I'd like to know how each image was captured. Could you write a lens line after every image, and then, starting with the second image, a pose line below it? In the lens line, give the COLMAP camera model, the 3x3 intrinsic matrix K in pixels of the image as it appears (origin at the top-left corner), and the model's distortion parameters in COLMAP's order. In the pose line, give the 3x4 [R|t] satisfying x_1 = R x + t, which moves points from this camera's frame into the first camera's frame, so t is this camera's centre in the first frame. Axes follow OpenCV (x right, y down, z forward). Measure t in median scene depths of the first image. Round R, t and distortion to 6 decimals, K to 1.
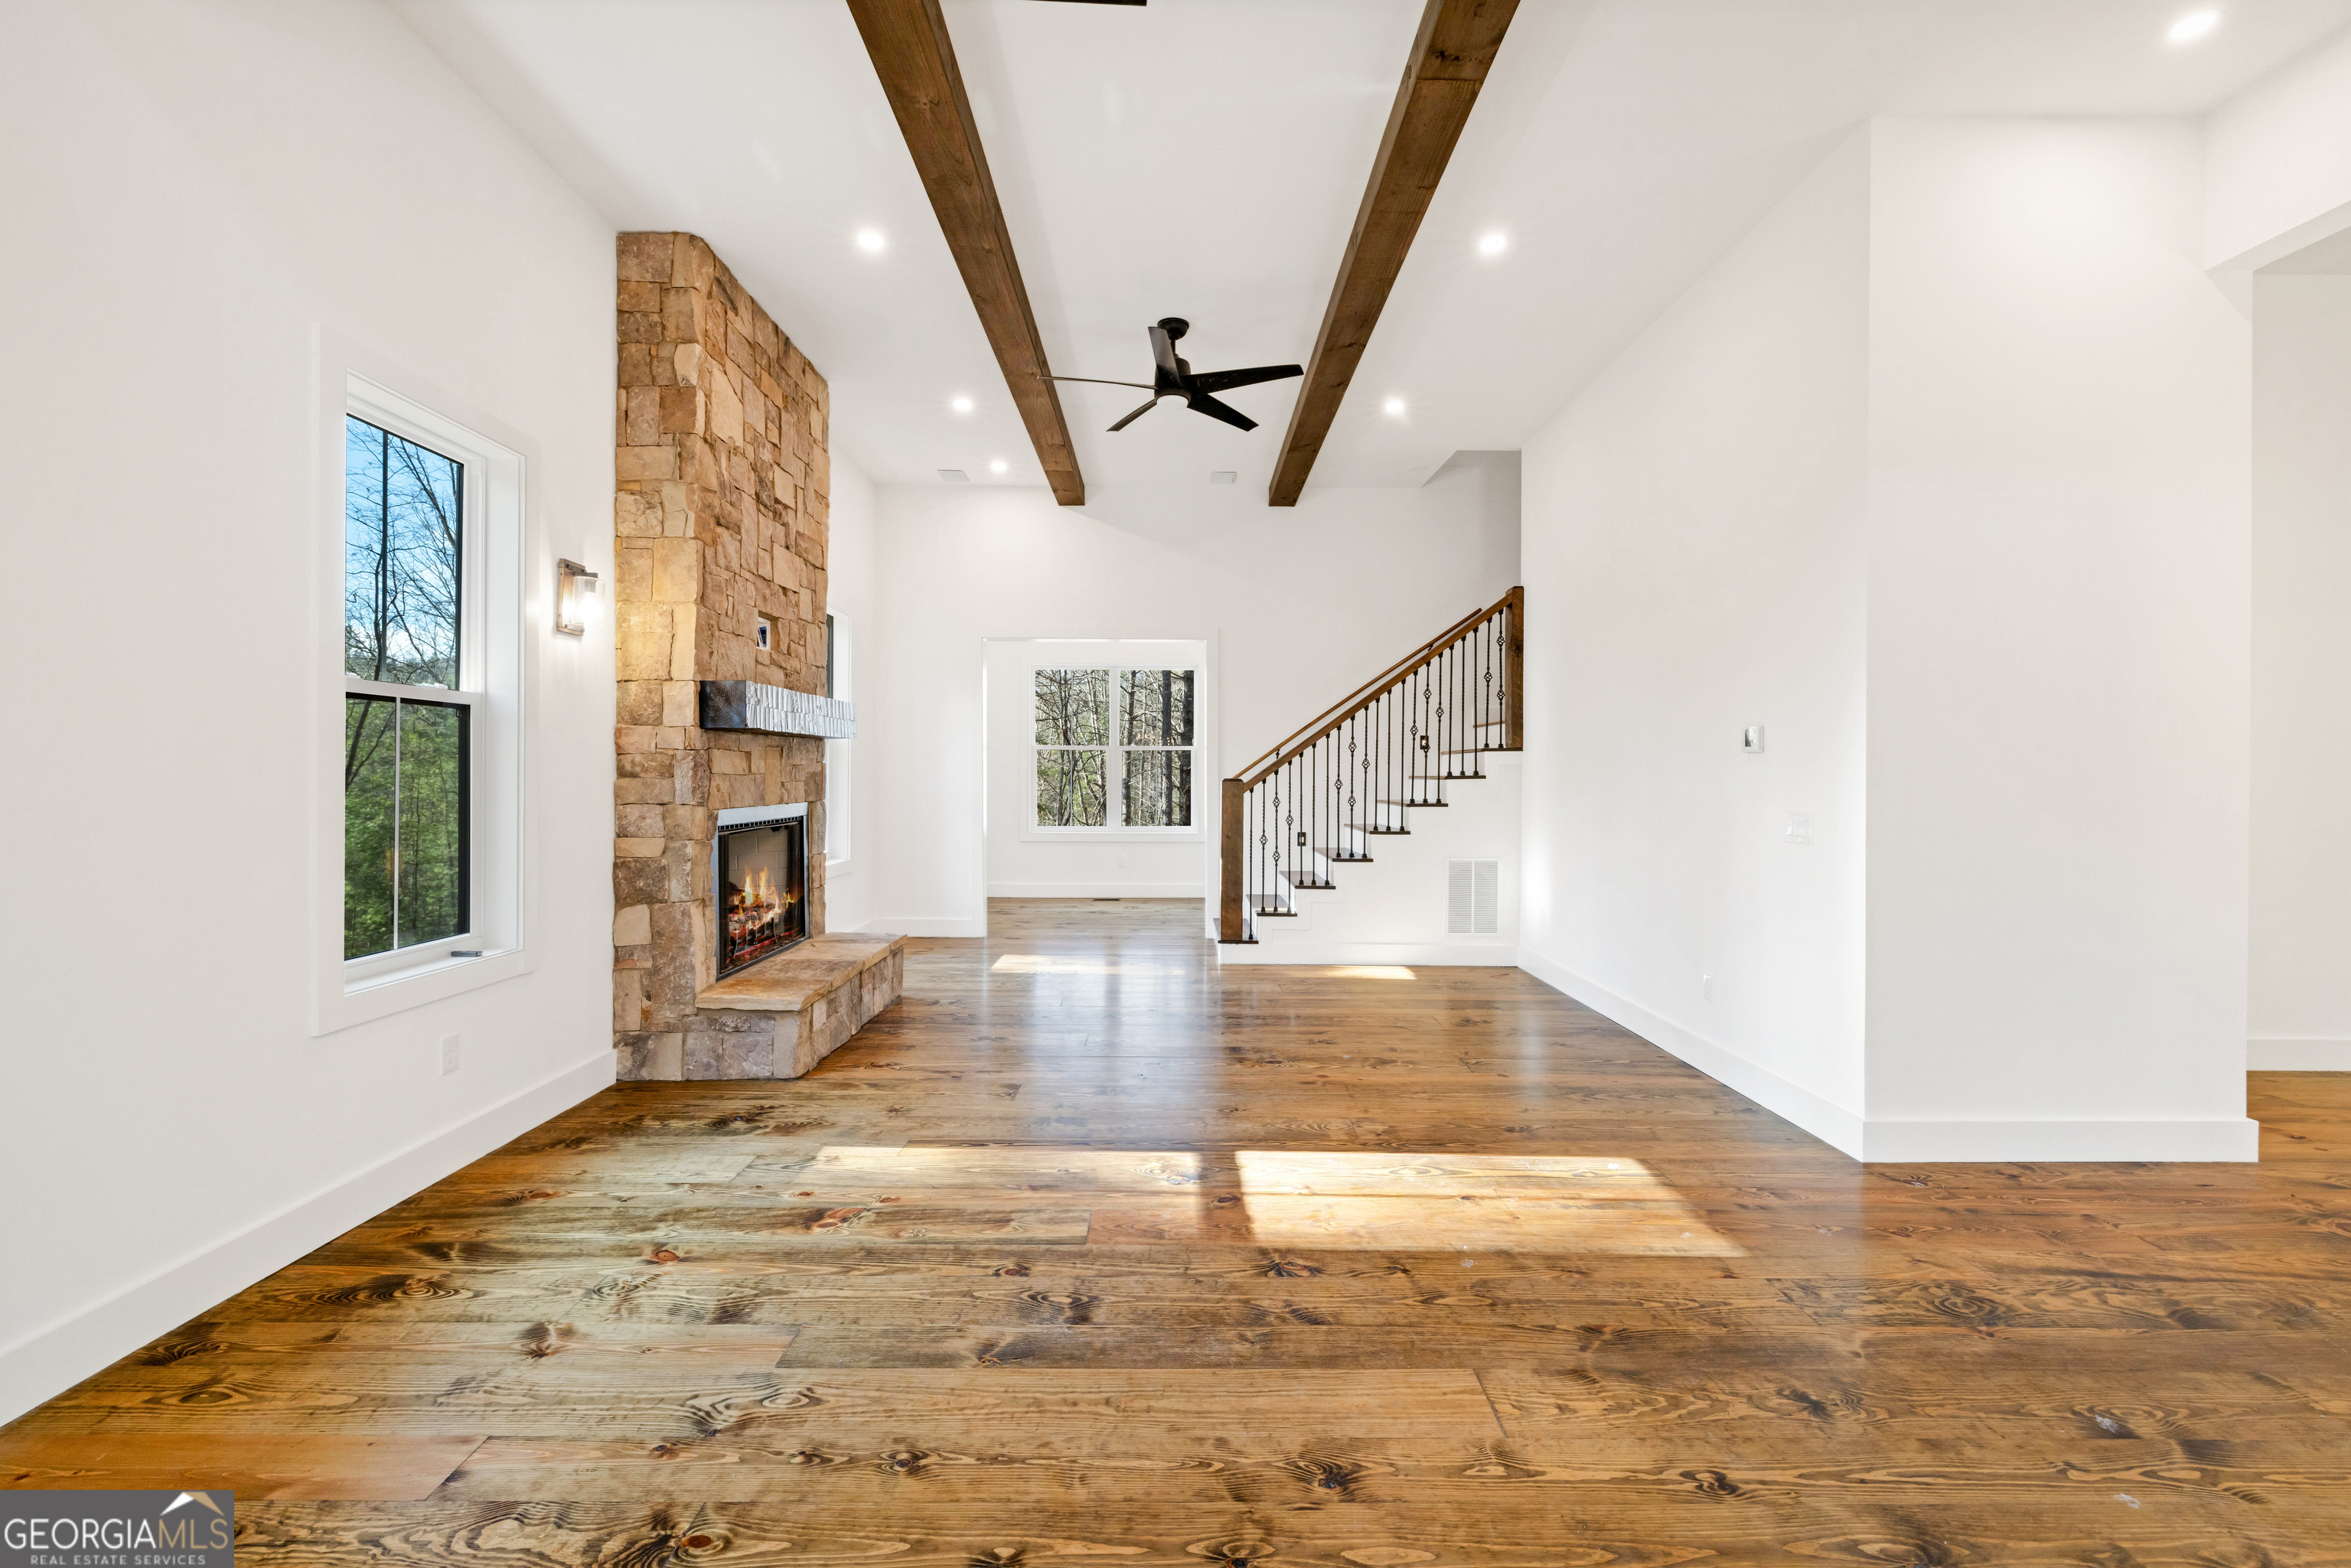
lens RADIAL K [[977.8, 0, 1175.8], [0, 977.8, 780.5], [0, 0, 1]] dist [-0.000268, 0.000131]
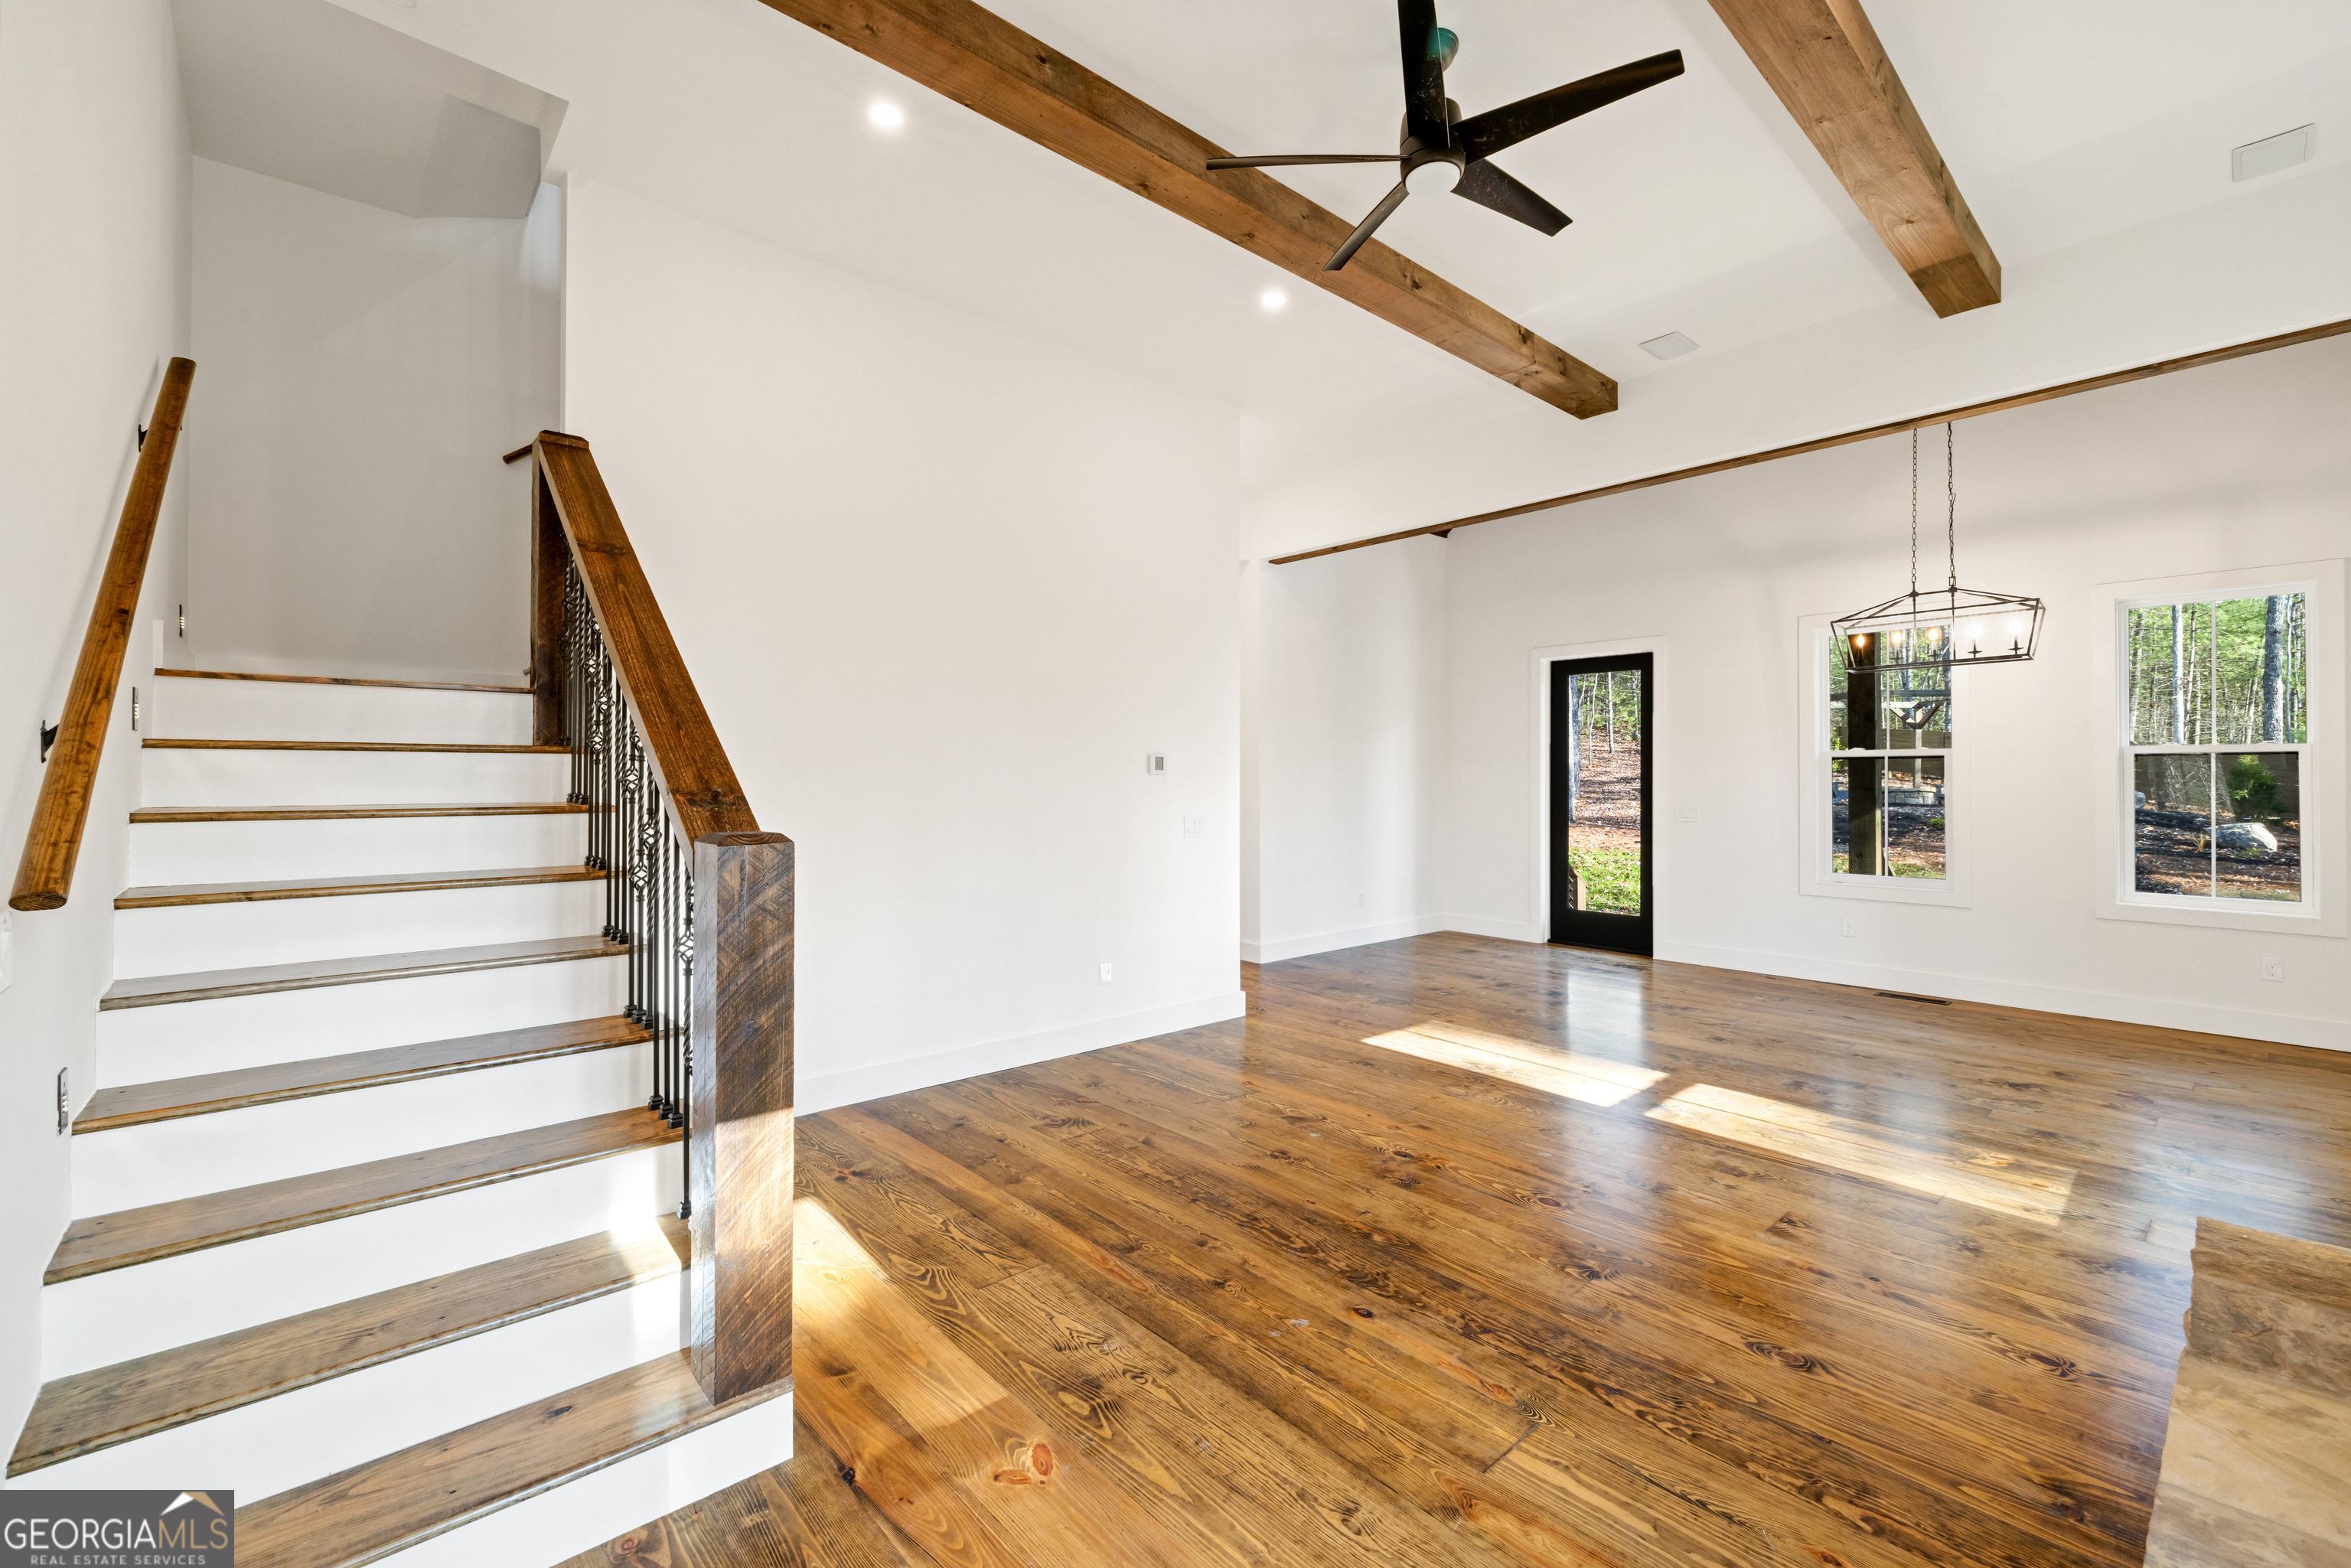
lens RADIAL K [[988.2, 0, 1167.3], [0, 988.2, 770.5], [0, 0, 1]] dist [0.001890, 0.000468]
pose [[-0.659621, -0.000783, 0.751598, -0.417724], [0.000773, 0.999998, 0.001720, -0.035077], [-0.751598, 0.001716, -0.659619, 1.821116]]
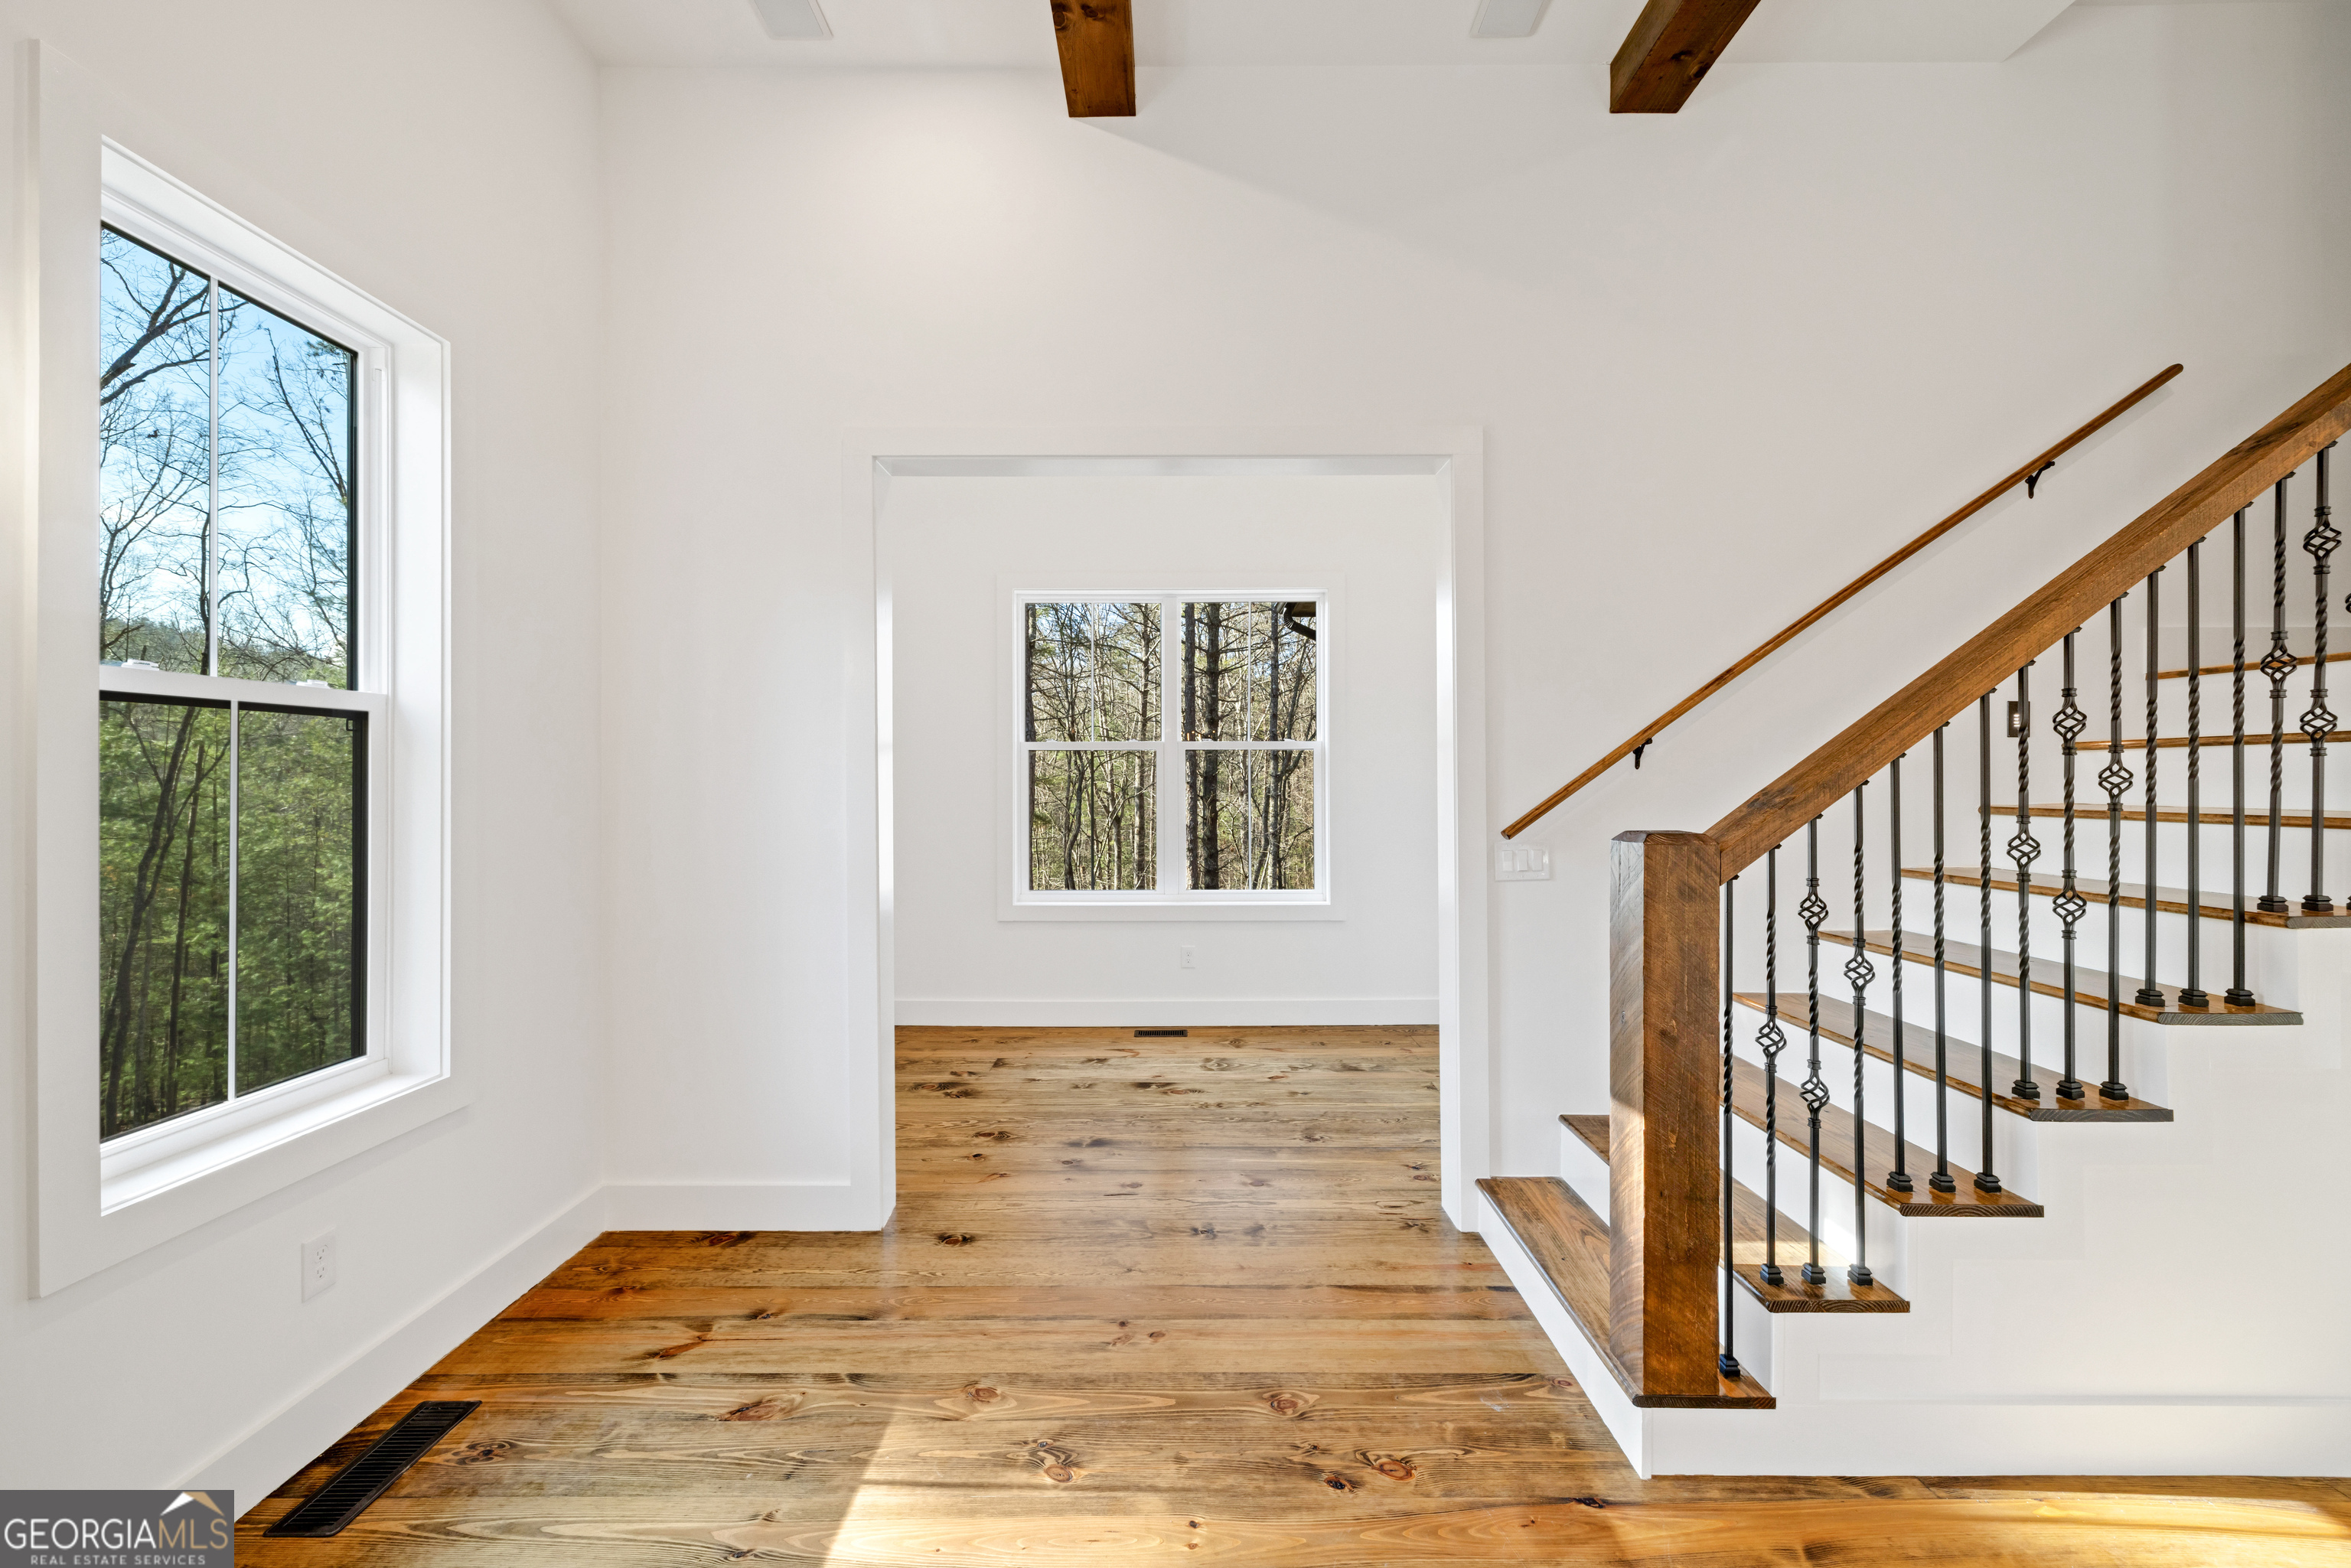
lens RADIAL K [[978.6, 0, 1172.3], [0, 978.6, 772.5], [0, 0, 1]] dist [0.000286, 0.000044]
pose [[0.999973, -0.006980, -0.002396, -0.150598], [0.006949, 0.999895, -0.012724, -0.028542], [0.002484, 0.012707, 0.999916, 1.166194]]
